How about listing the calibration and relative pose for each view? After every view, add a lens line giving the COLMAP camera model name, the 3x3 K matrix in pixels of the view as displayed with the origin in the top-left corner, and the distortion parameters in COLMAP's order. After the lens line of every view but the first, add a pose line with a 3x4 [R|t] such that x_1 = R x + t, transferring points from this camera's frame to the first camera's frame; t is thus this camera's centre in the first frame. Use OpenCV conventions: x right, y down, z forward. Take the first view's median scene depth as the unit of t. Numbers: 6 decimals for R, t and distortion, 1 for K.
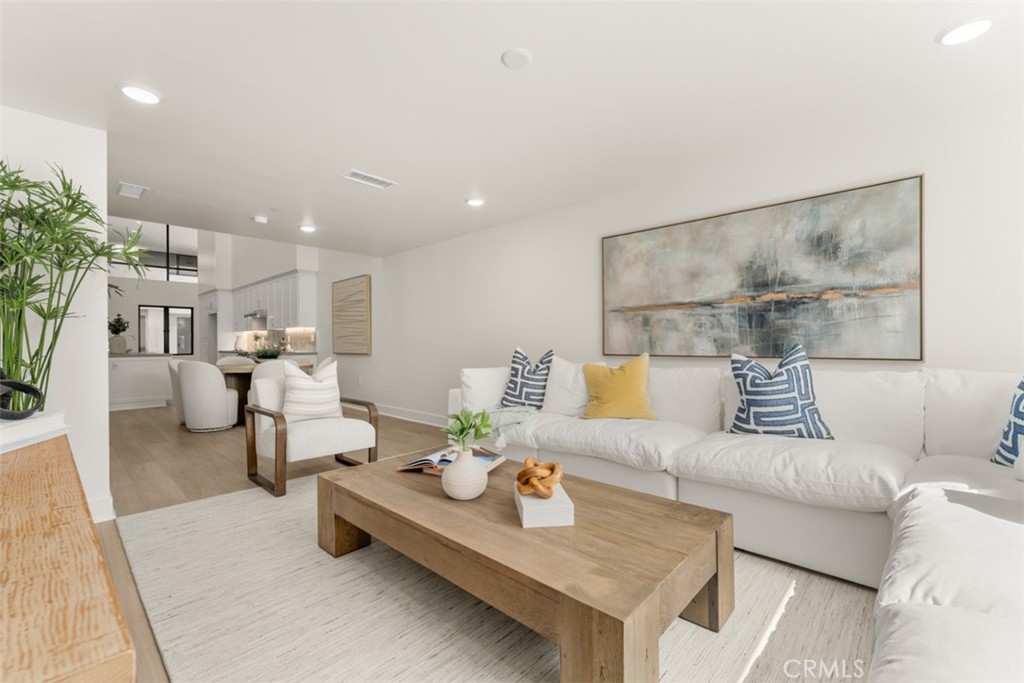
lens RADIAL K [[425.4, 0, 512.3], [0, 425.4, 345.6], [0, 0, 1]] dist [-0.001093, -0.000126]
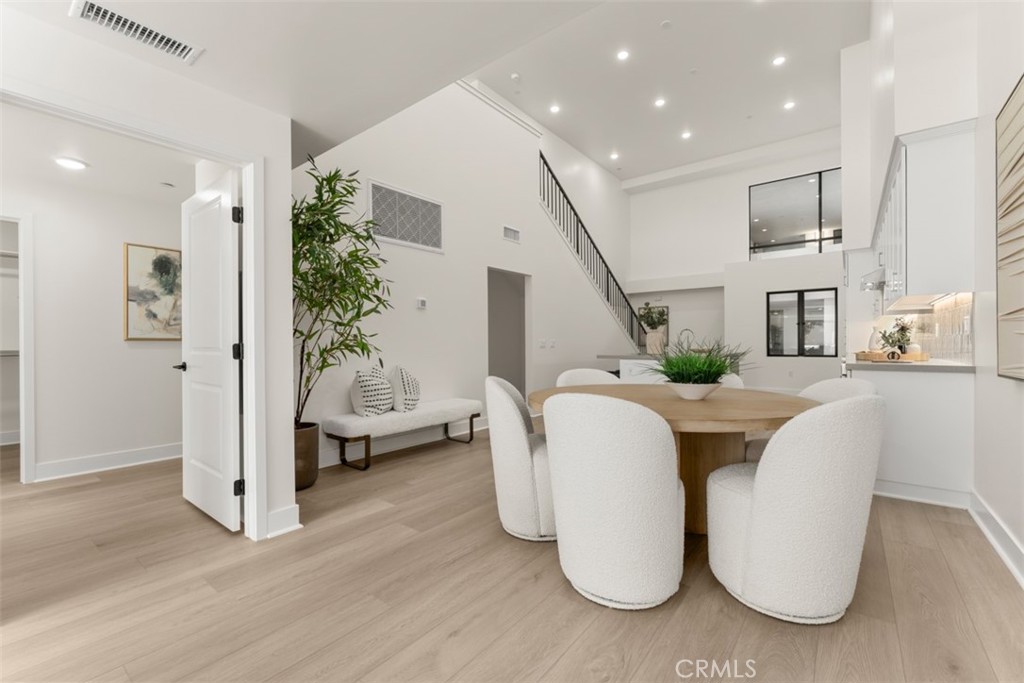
lens RADIAL K [[425.4, 0, 512.3], [0, 425.4, 345.6], [0, 0, 1]] dist [-0.001093, -0.000126]
pose [[0.085229, 0.003096, -0.996357, -0.160139], [0.006439, 0.999973, 0.003658, -0.003619], [0.996341, -0.006727, 0.085207, 0.583431]]
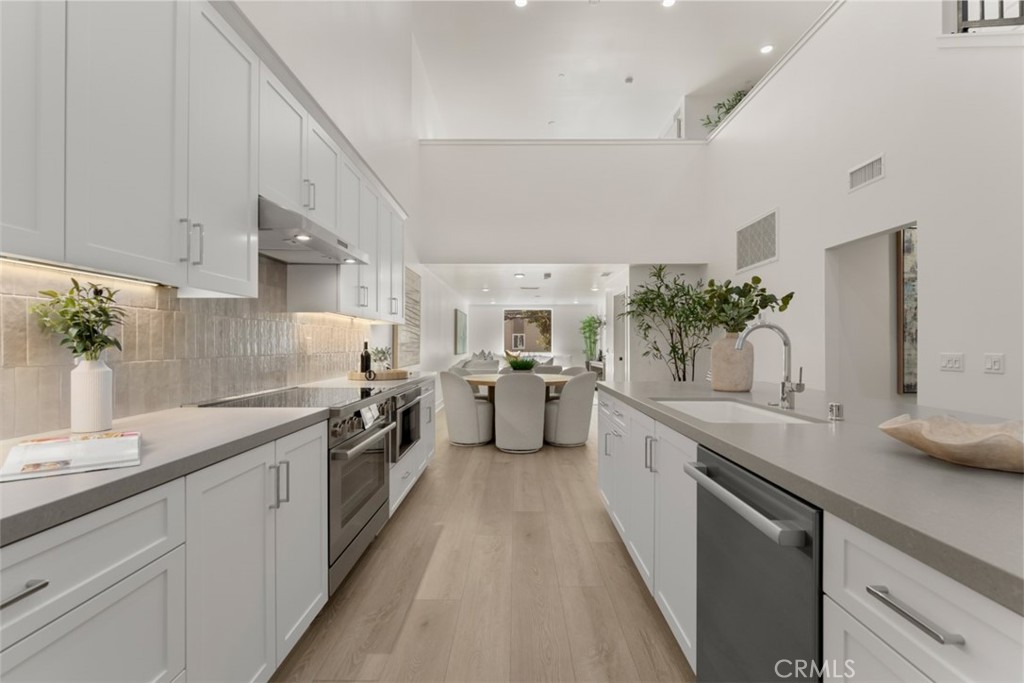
lens RADIAL K [[471.1, 0, 511.4], [0, 471.1, 343.5], [0, 0, 1]] dist [0.001750, -0.000486]
pose [[-0.677067, 0.000408, 0.735922, -0.938577], [-0.001571, 0.999997, -0.002000, -0.016796], [-0.735920, -0.002510, -0.677064, 1.189105]]
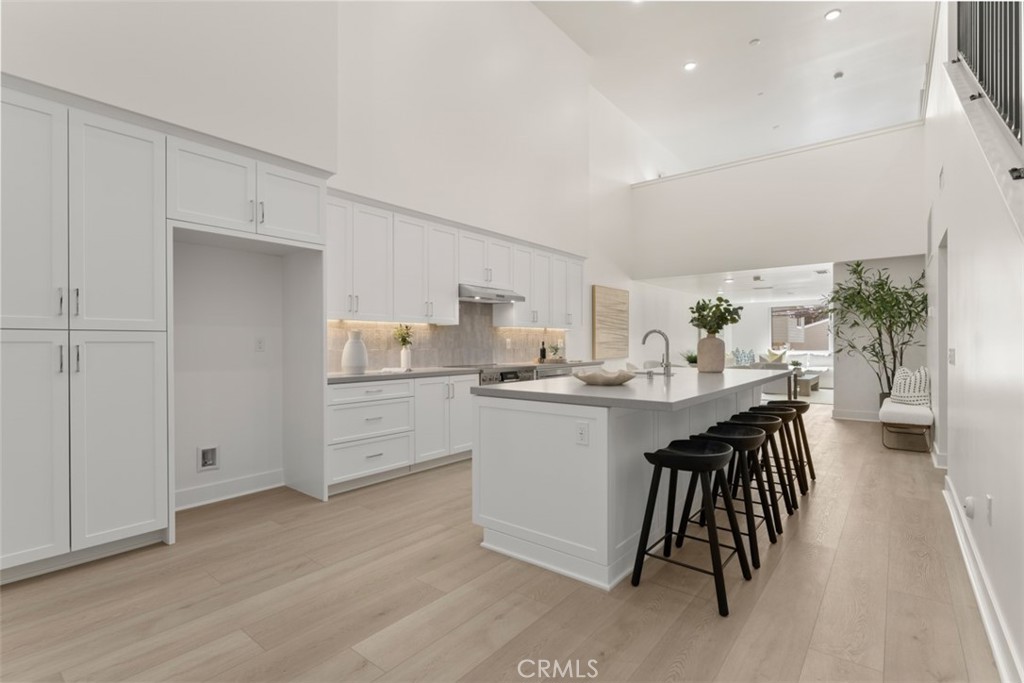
lens RADIAL K [[481.6, 0, 511.2], [0, 481.6, 342.4], [0, 0, 1]] dist [-0.000938, -0.000822]
pose [[-0.075035, 0.002474, 0.997178, -1.282472], [0.002633, 0.999994, -0.002282, -0.015925], [-0.997177, 0.002454, -0.075041, 1.104637]]
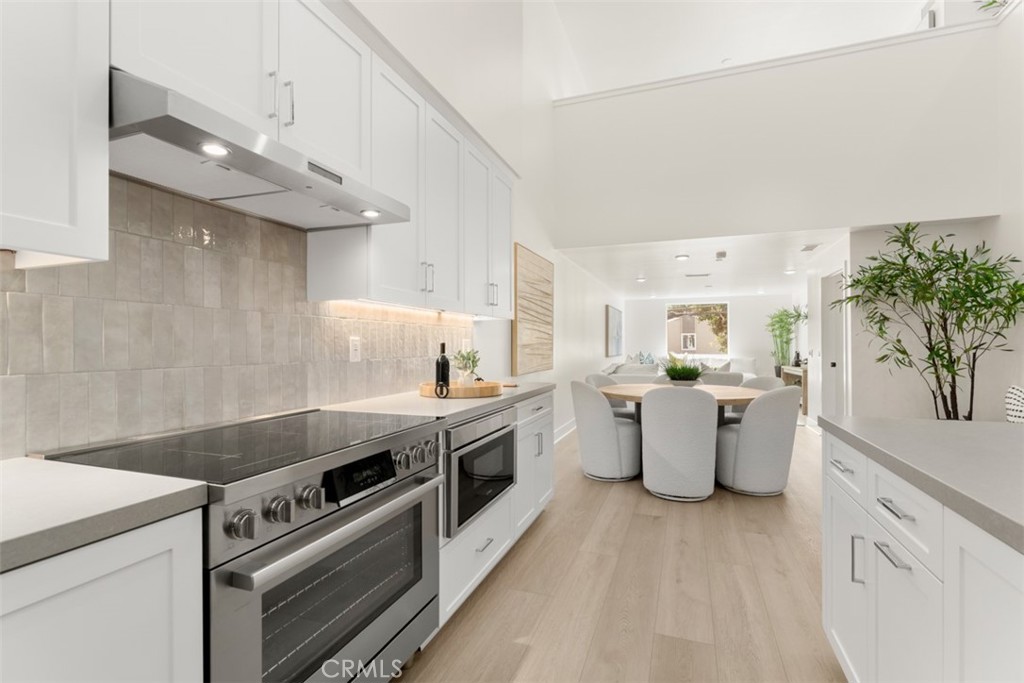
lens RADIAL K [[471.1, 0, 511.4], [0, 471.1, 343.5], [0, 0, 1]] dist [0.001750, -0.000486]
pose [[-0.386628, 0.004928, 0.922223, -0.836484], [0.002762, 0.999987, -0.004185, -0.017197], [-0.922232, 0.000929, -0.386637, 1.075631]]
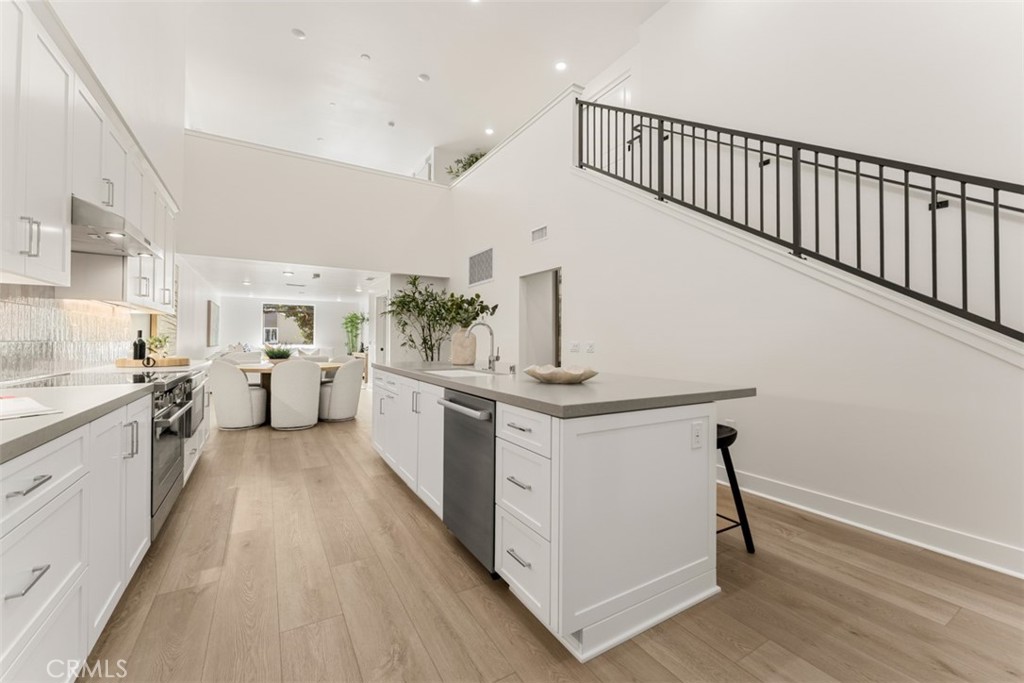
lens RADIAL K [[414.5, 0, 515.0], [0, 414.5, 337.1], [0, 0, 1]] dist [-0.001745, -0.000218]
pose [[-0.962909, -0.004960, 0.269781, -0.976395], [-0.007411, 0.999940, -0.008070, -0.012092], [-0.269724, -0.009770, -0.962888, 1.273911]]
